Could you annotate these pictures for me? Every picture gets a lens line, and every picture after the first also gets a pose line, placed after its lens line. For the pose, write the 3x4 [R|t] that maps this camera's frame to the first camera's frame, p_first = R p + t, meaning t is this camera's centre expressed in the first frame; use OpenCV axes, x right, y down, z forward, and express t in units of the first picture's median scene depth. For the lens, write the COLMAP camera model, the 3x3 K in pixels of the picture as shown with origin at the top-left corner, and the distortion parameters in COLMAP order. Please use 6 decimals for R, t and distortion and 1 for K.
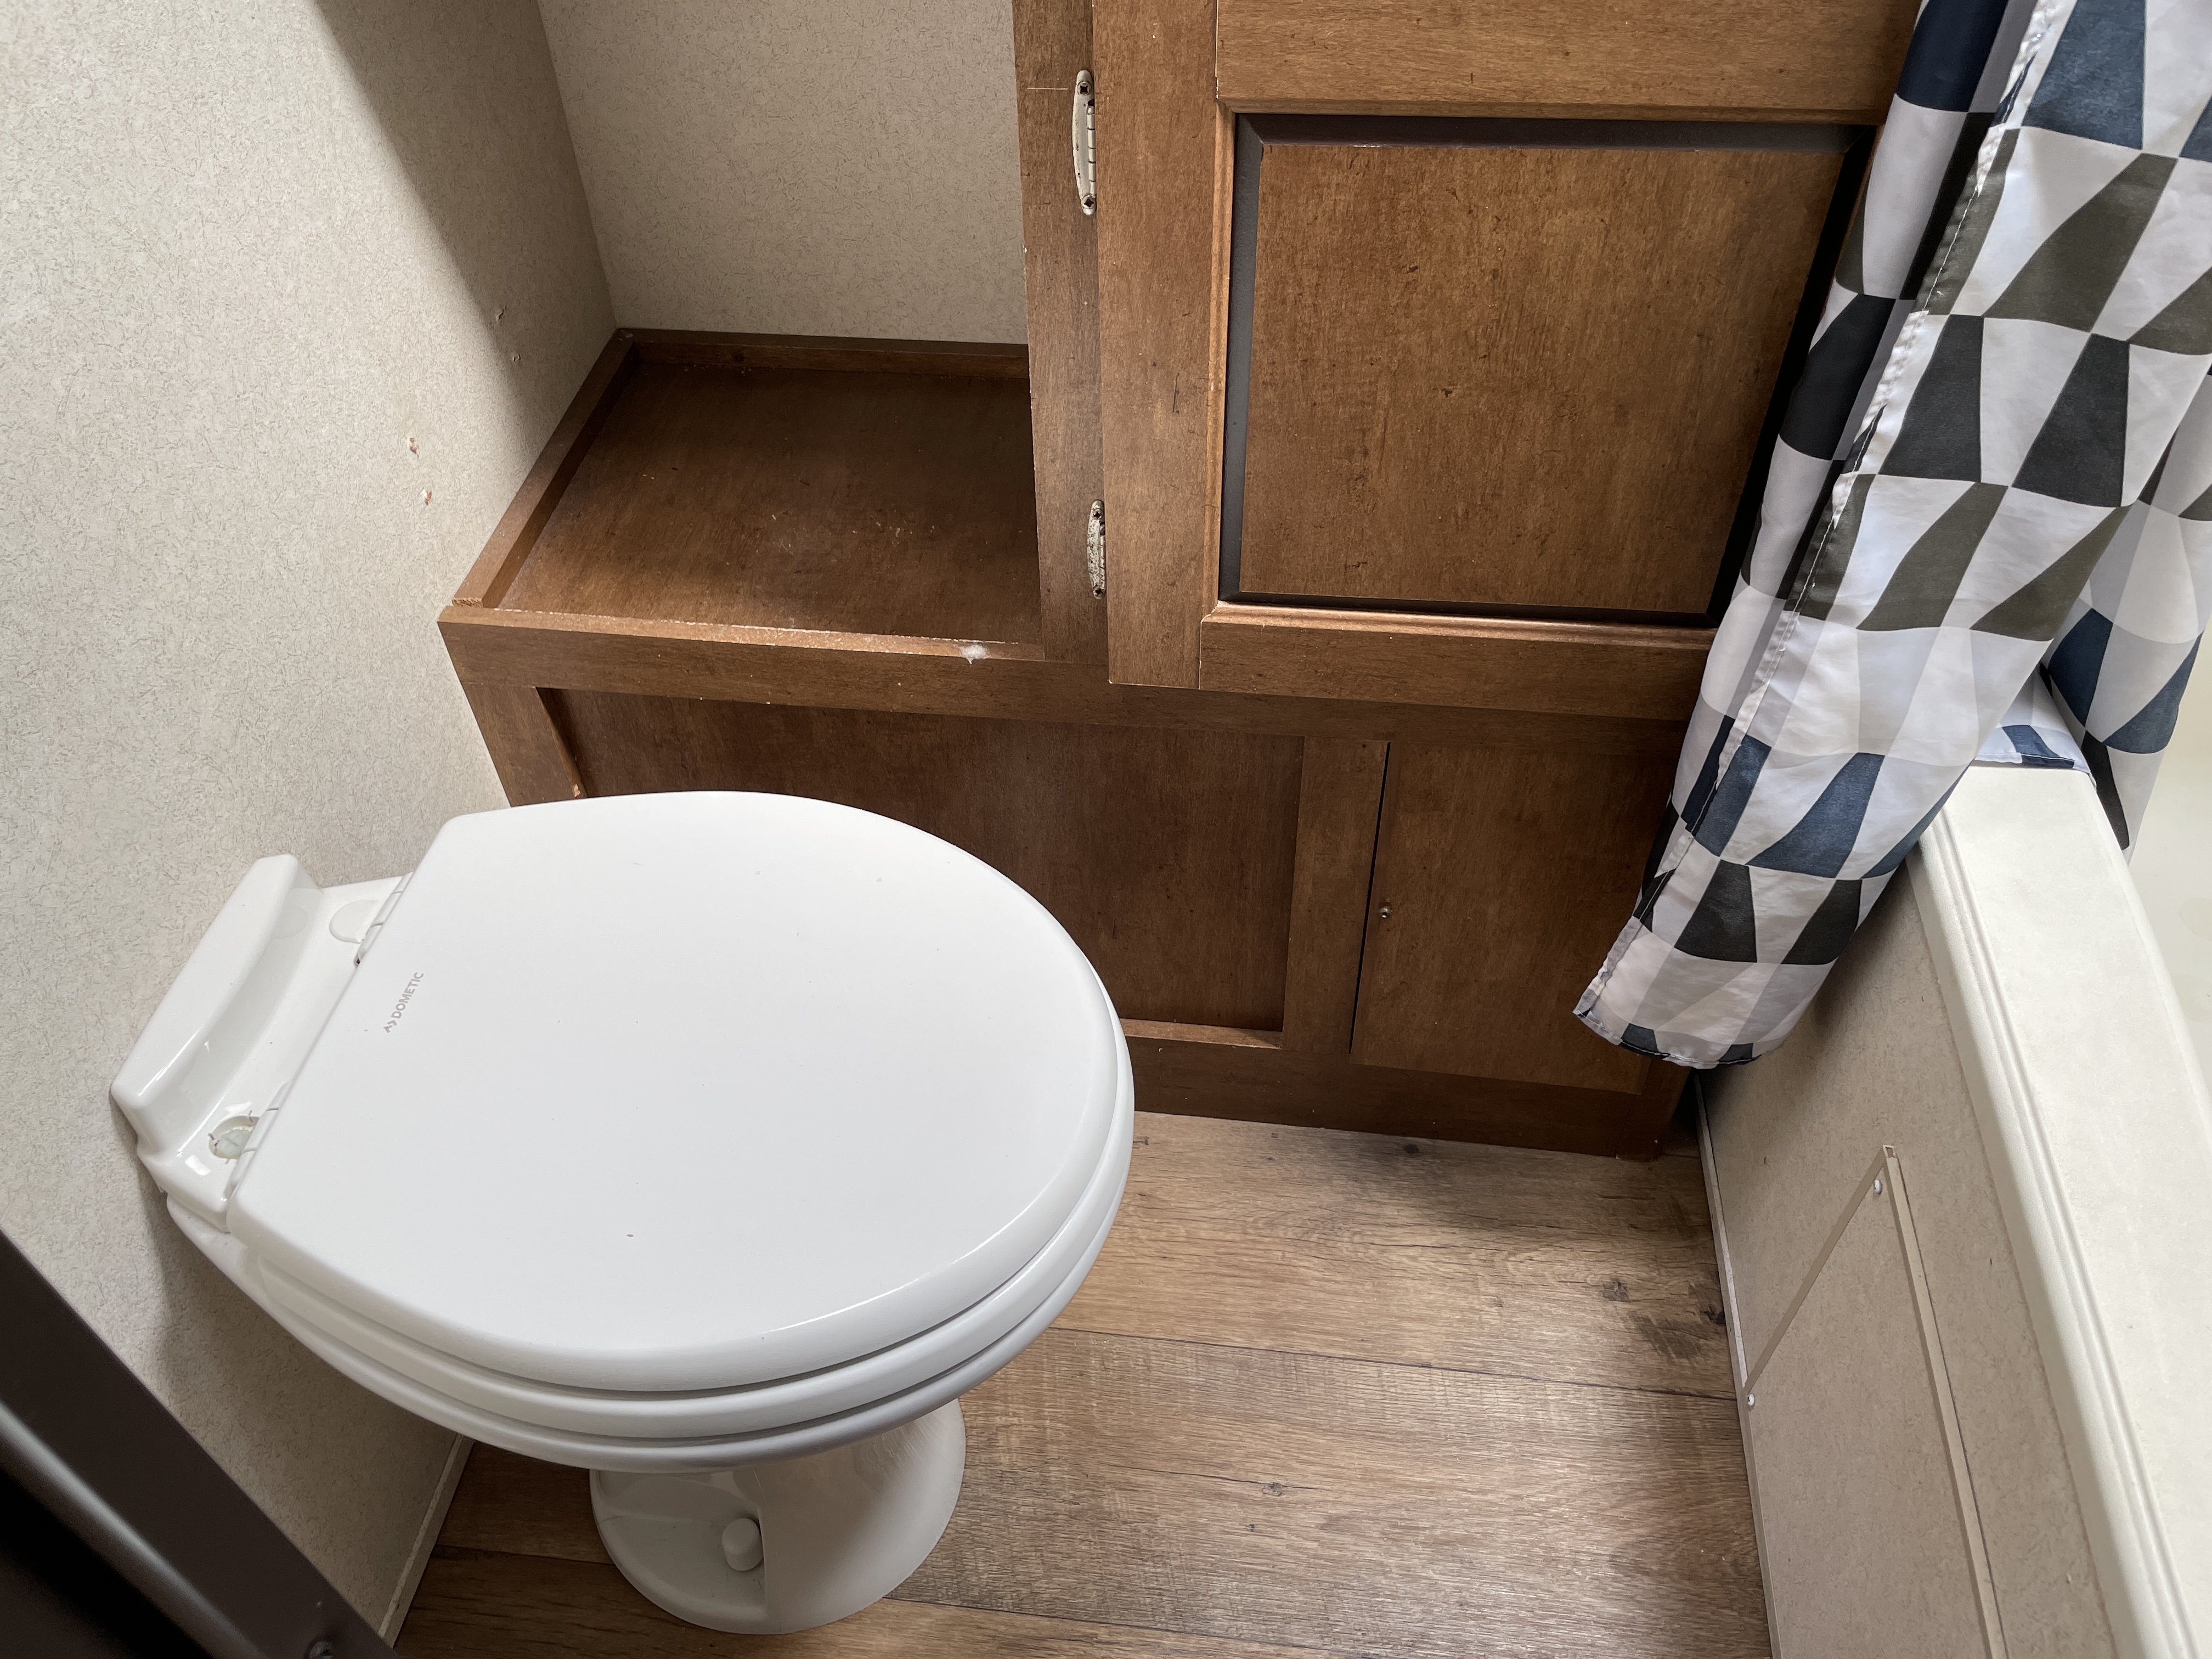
lens RADIAL K [[1716.1, 0, 1052.9], [0, 1716.1, 842.4], [0, 0, 1]] dist [0.058270, -0.082025]
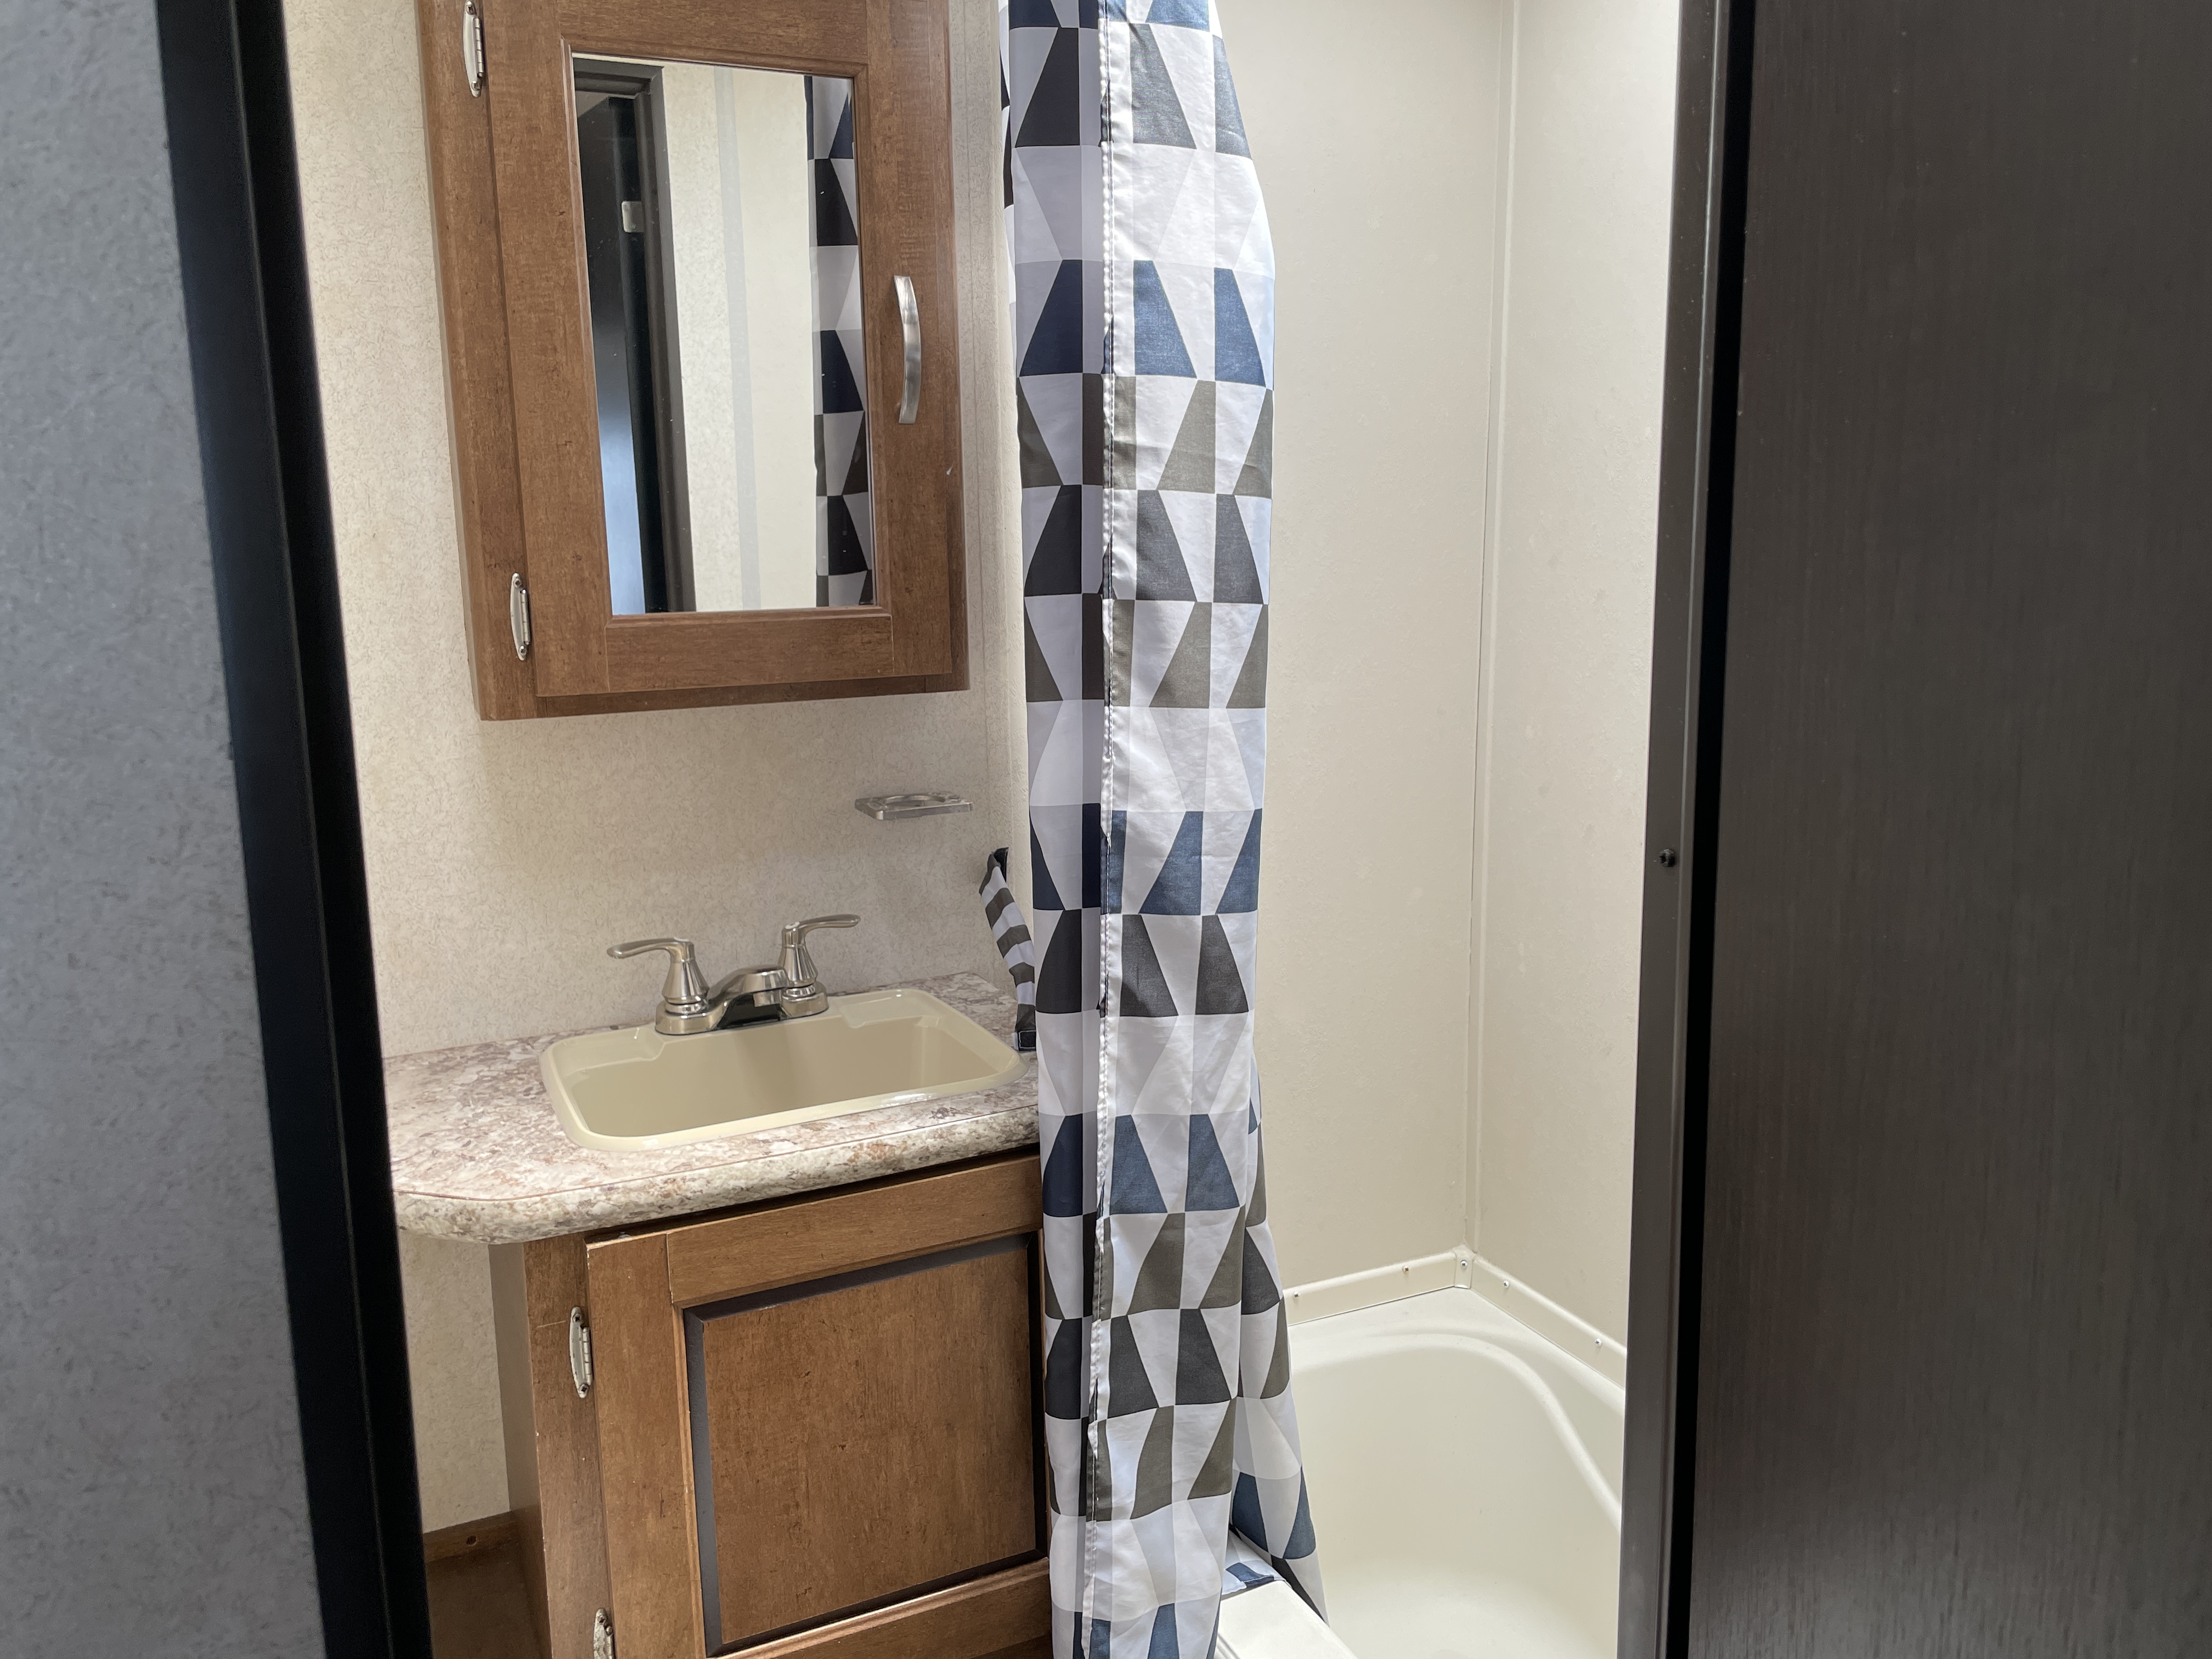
lens RADIAL K [[1802.9, 0, 1117.1], [0, 1802.9, 819.6], [0, 0, 1]] dist [0.082328, -0.113768]
pose [[0.831646, -0.084560, 0.548830, -0.409844], [0.391652, 0.789969, -0.471759, 0.153685], [-0.393667, 0.607287, 0.690093, -0.535975]]
